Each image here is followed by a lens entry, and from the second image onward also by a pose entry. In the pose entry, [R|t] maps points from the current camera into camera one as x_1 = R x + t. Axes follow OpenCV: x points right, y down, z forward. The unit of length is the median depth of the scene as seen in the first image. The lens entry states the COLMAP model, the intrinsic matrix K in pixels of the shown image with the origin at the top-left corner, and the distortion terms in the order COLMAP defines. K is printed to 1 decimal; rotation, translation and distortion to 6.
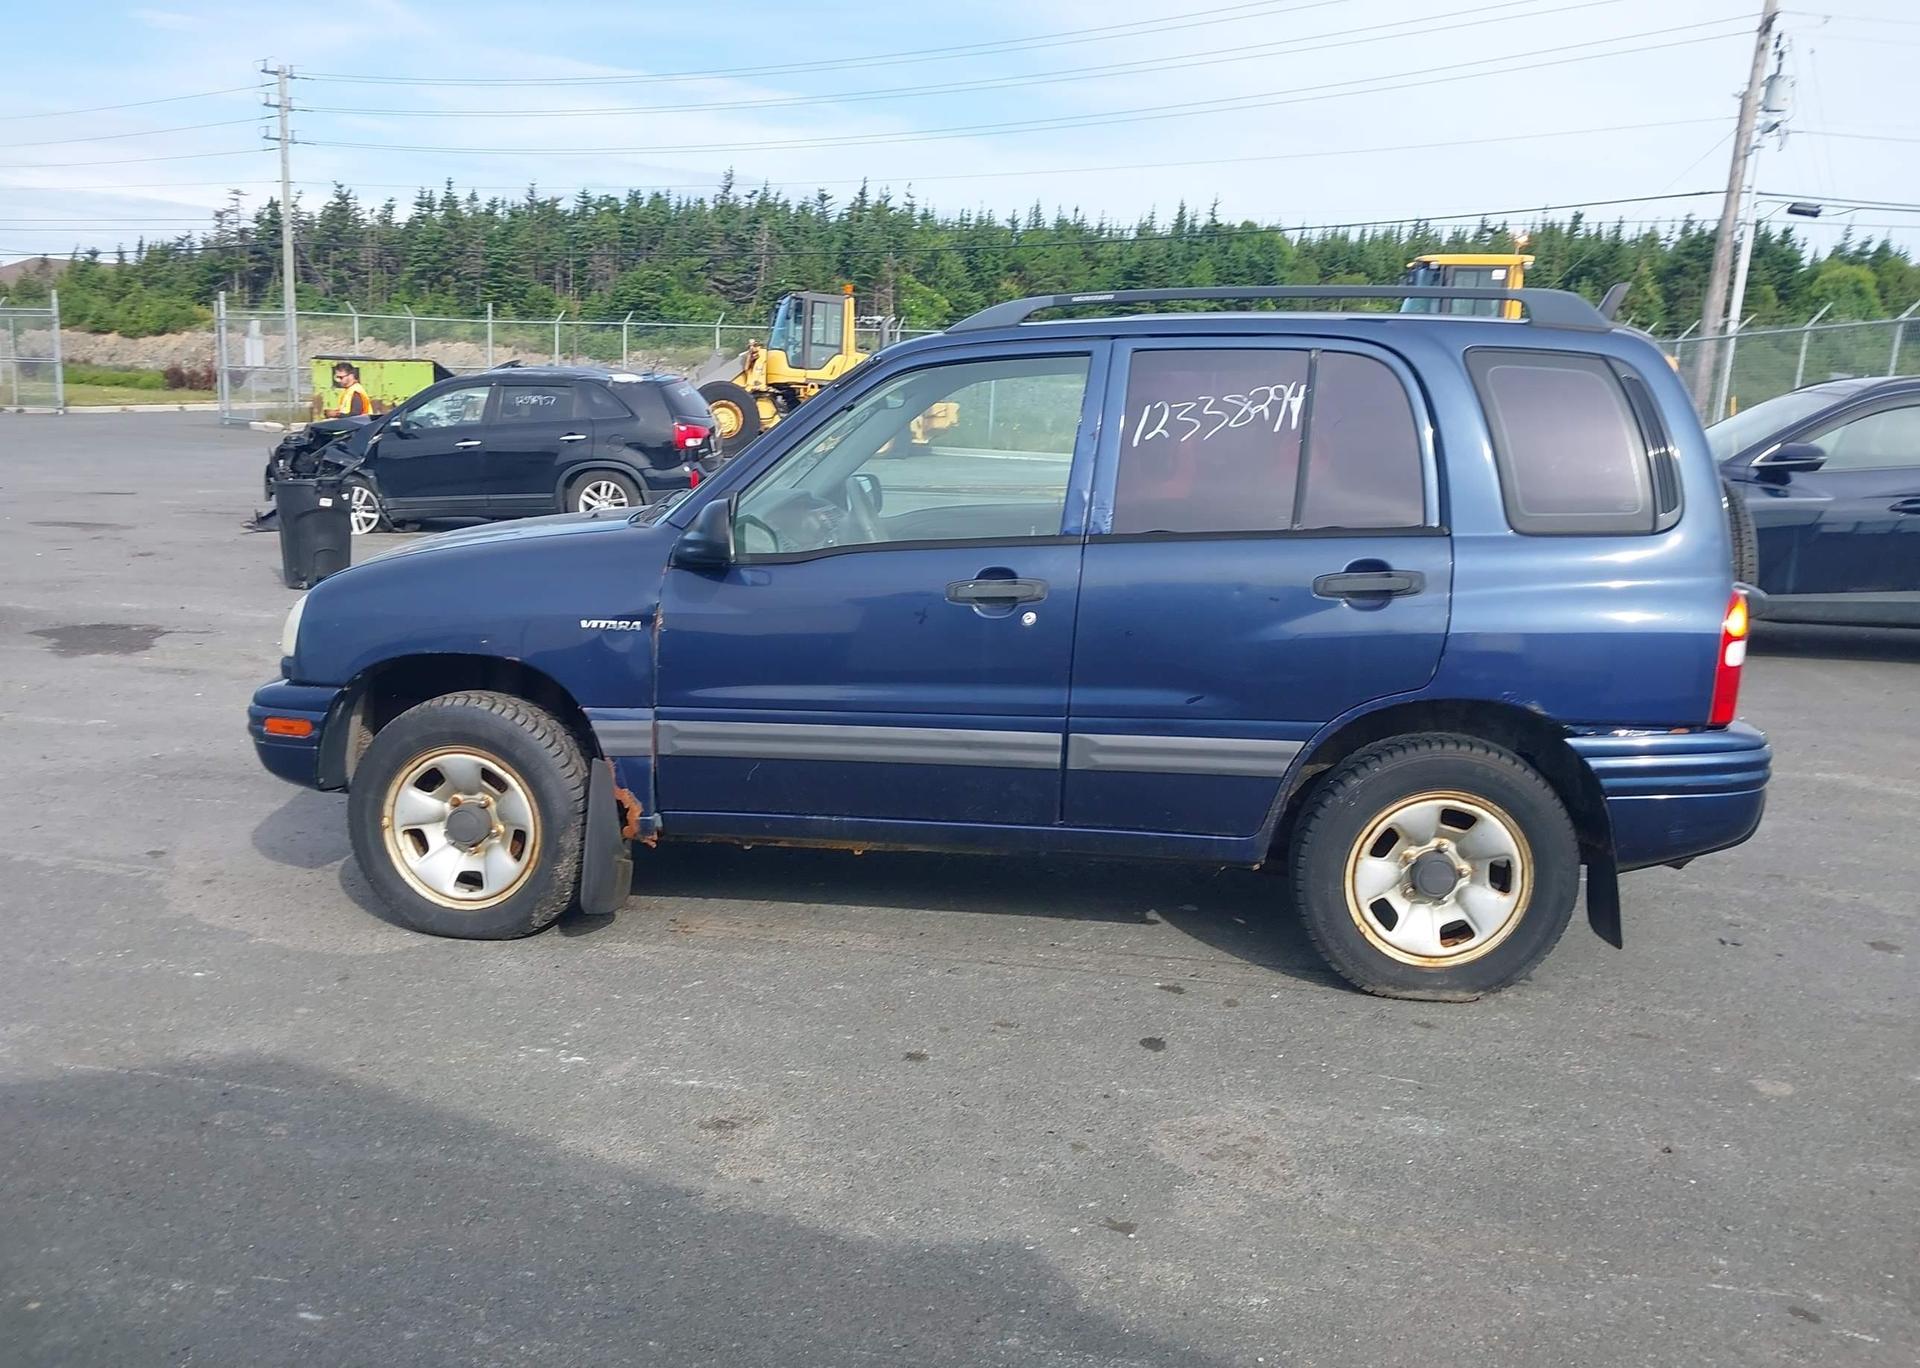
lens RADIAL K [[1537.3, 0, 969.2], [0, 1537.3, 694.6], [0, 0, 1]] dist [0.046811, -0.062323]
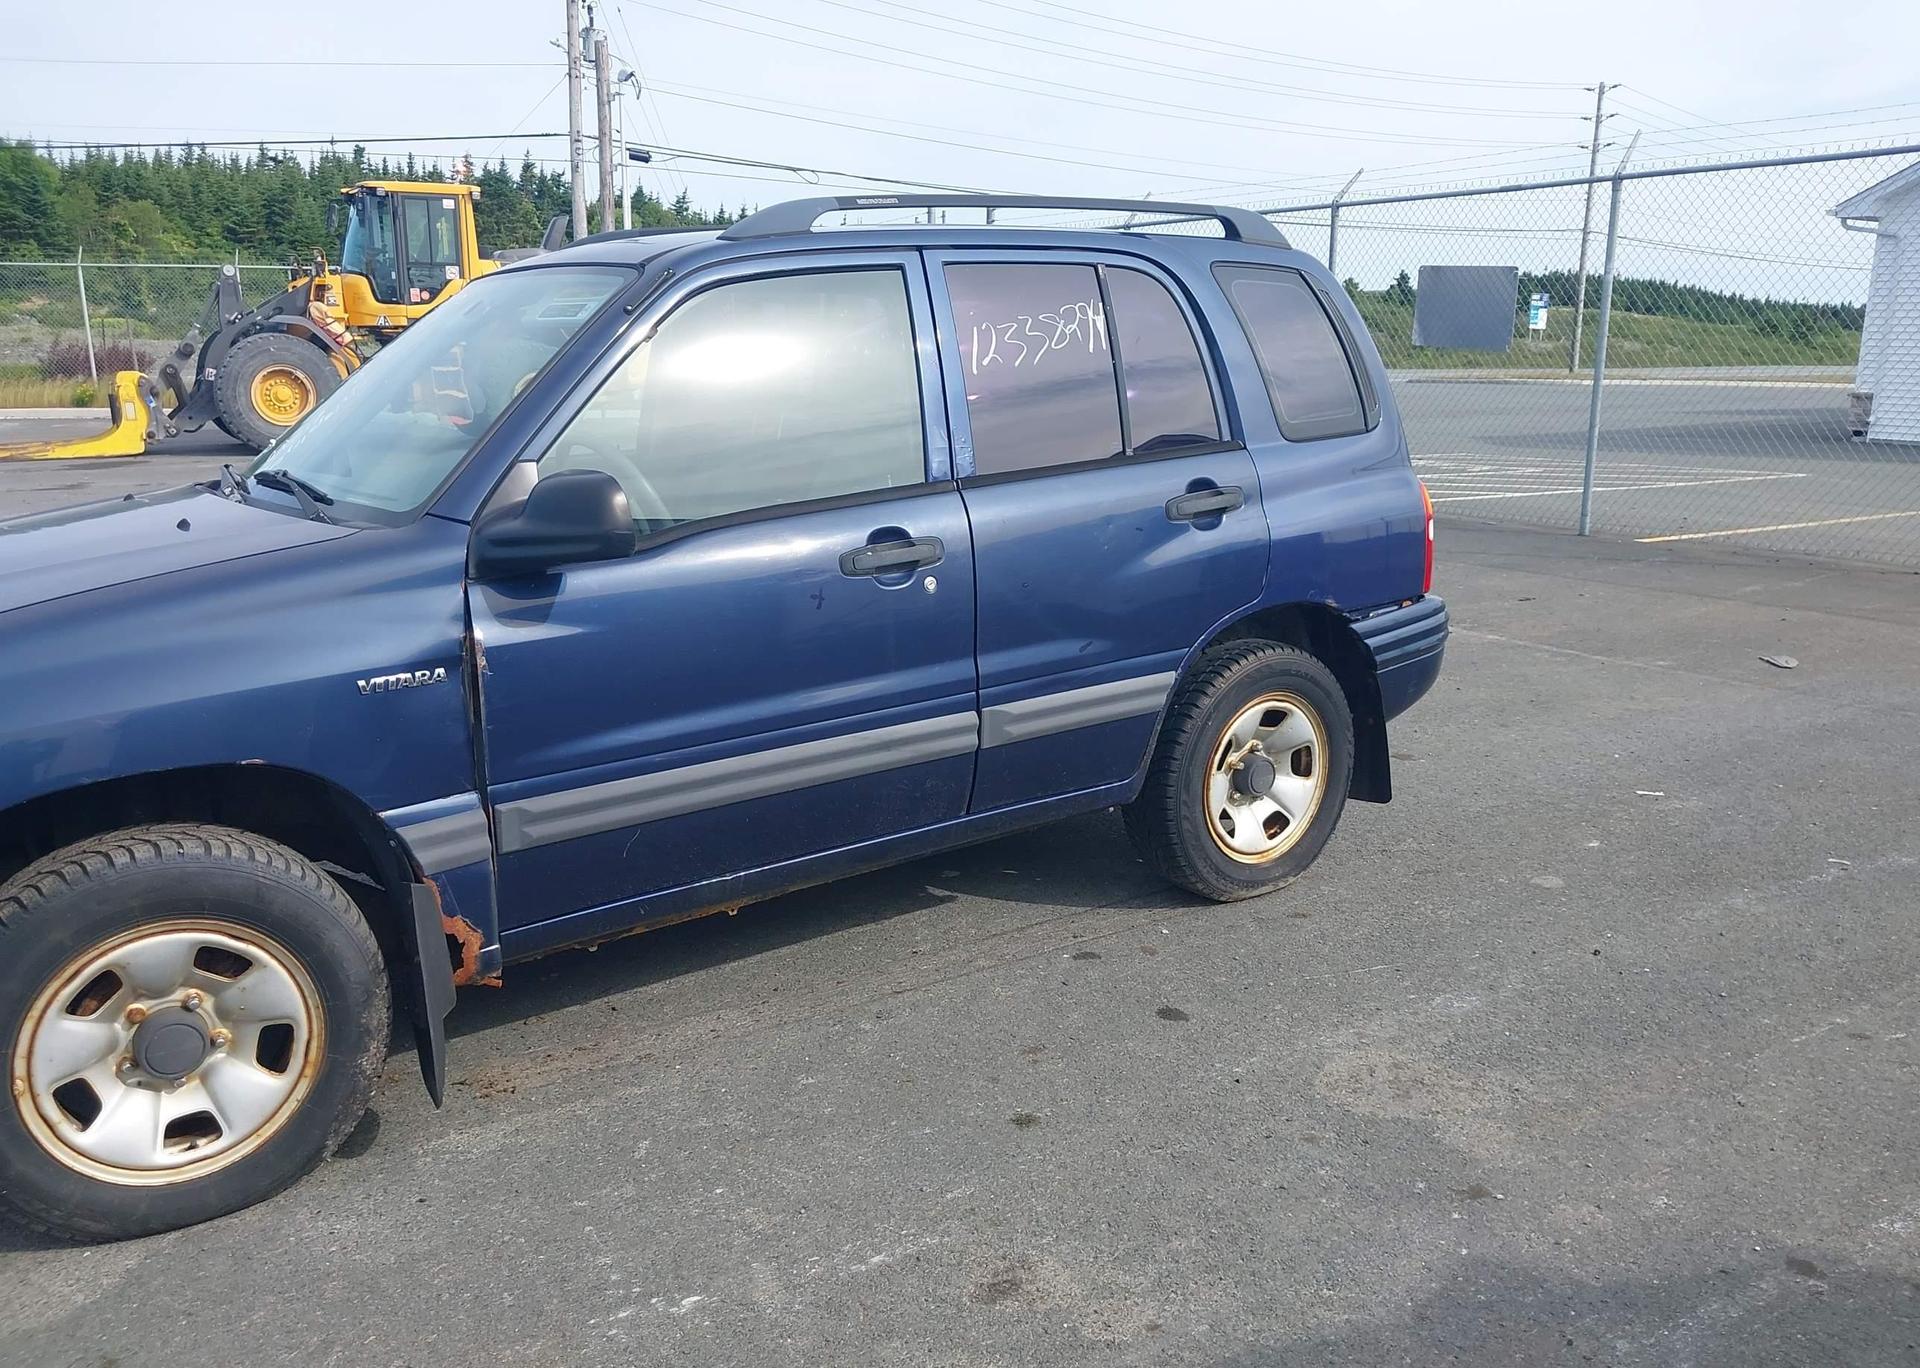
lens RADIAL K [[1494.5, 0, 954.3], [0, 1494.5, 688.4], [0, 0, 1]] dist [0.036464, -0.059680]
pose [[0.734788, -0.180245, 0.653909, -0.490824], [0.151740, 0.983295, 0.100530, -0.072227], [-0.661106, 0.025356, 0.749864, 0.367699]]
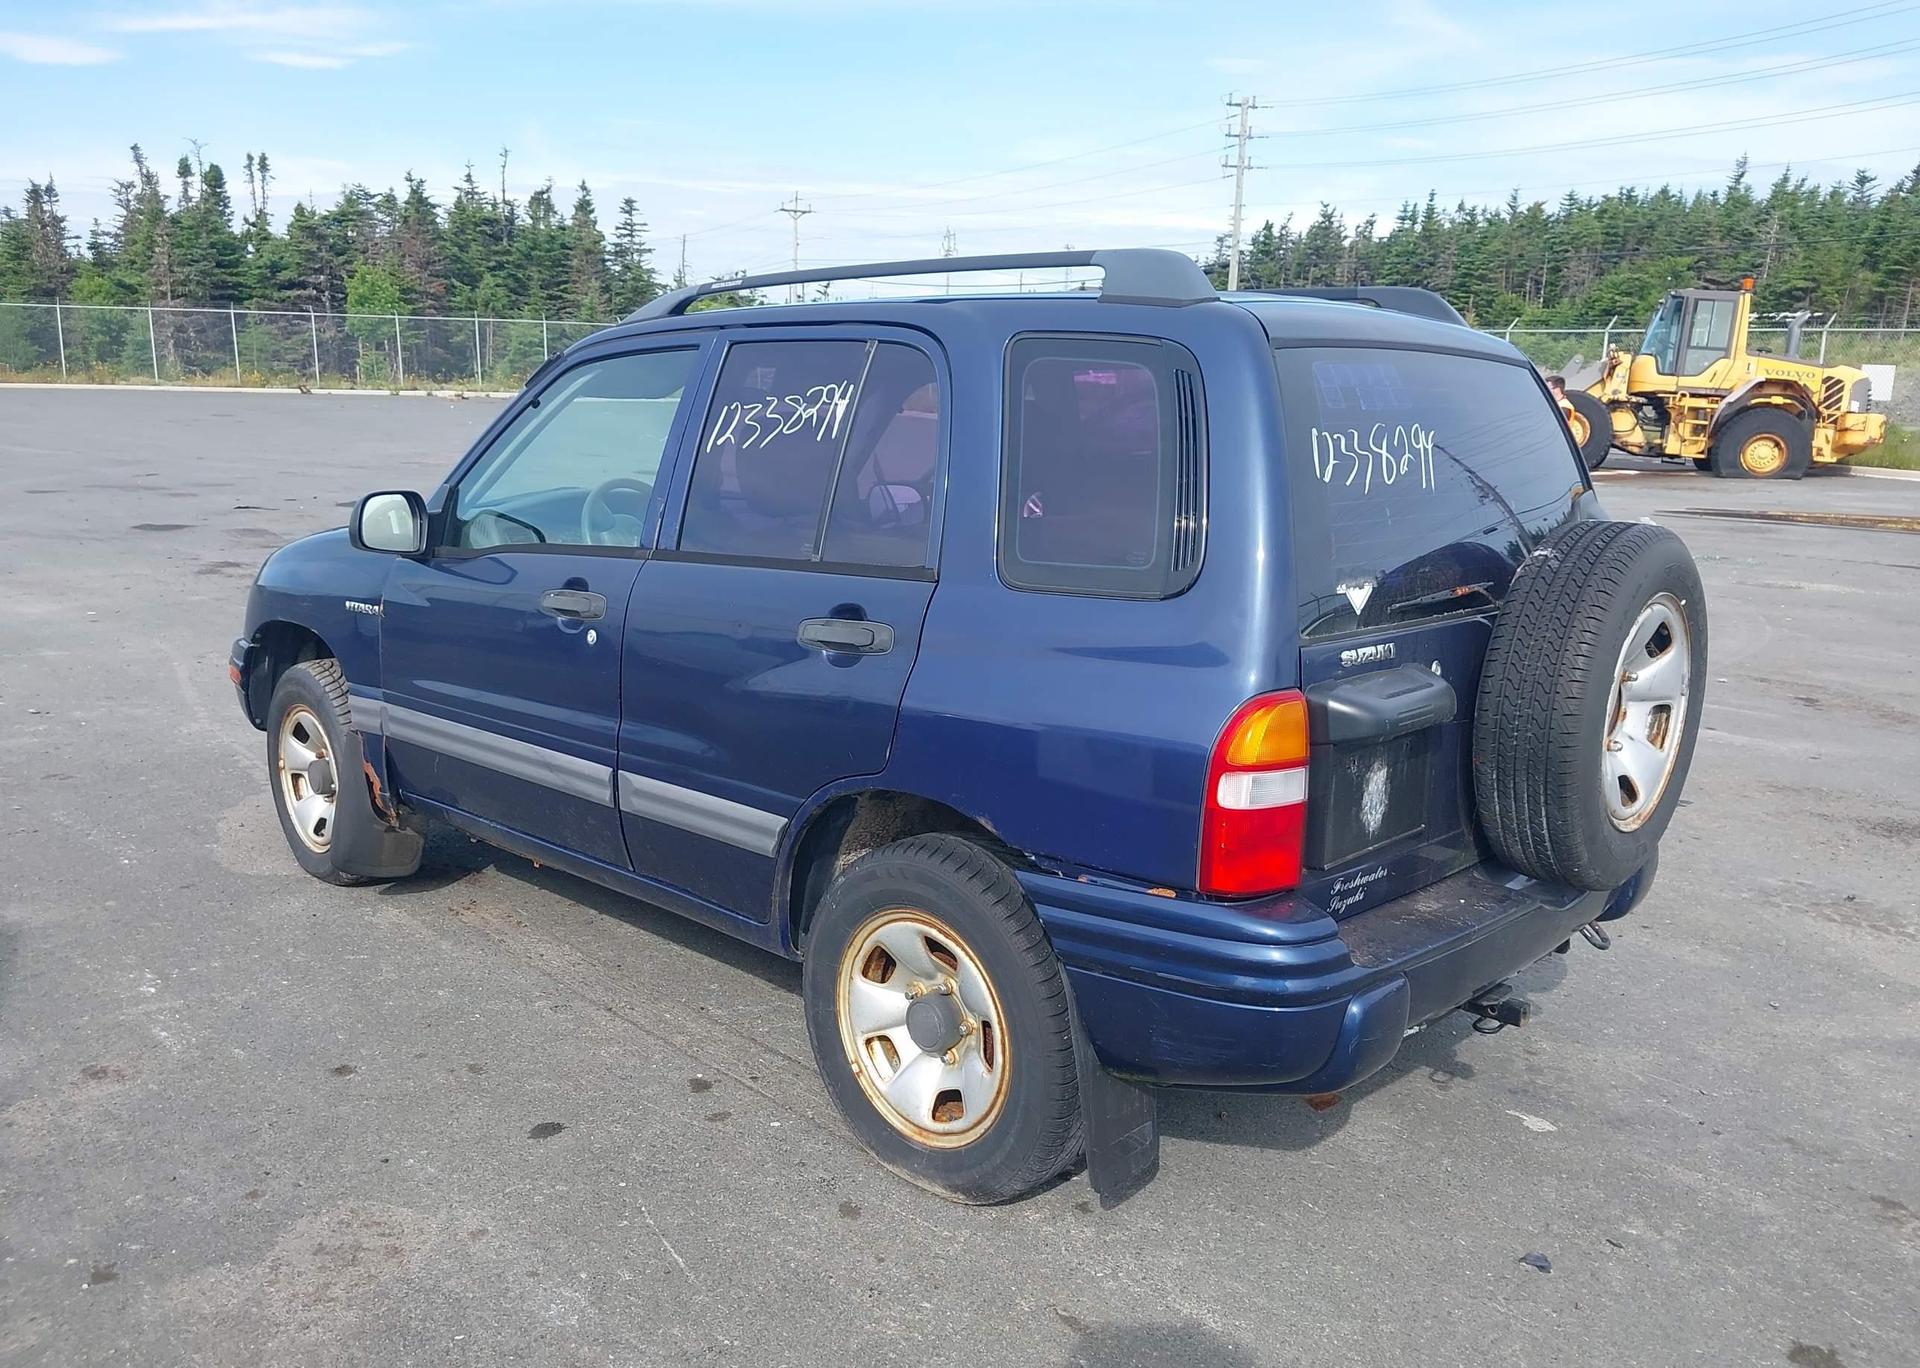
lens RADIAL K [[1537.3, 0, 886.4], [0, 1537.3, 672.9], [0, 0, 1]] dist [0.046811, -0.062323]
pose [[0.805493, 0.108928, -0.582508, 0.700336], [-0.120766, 0.992507, 0.018602, -0.065276], [0.580170, 0.055364, 0.812612, 0.349914]]
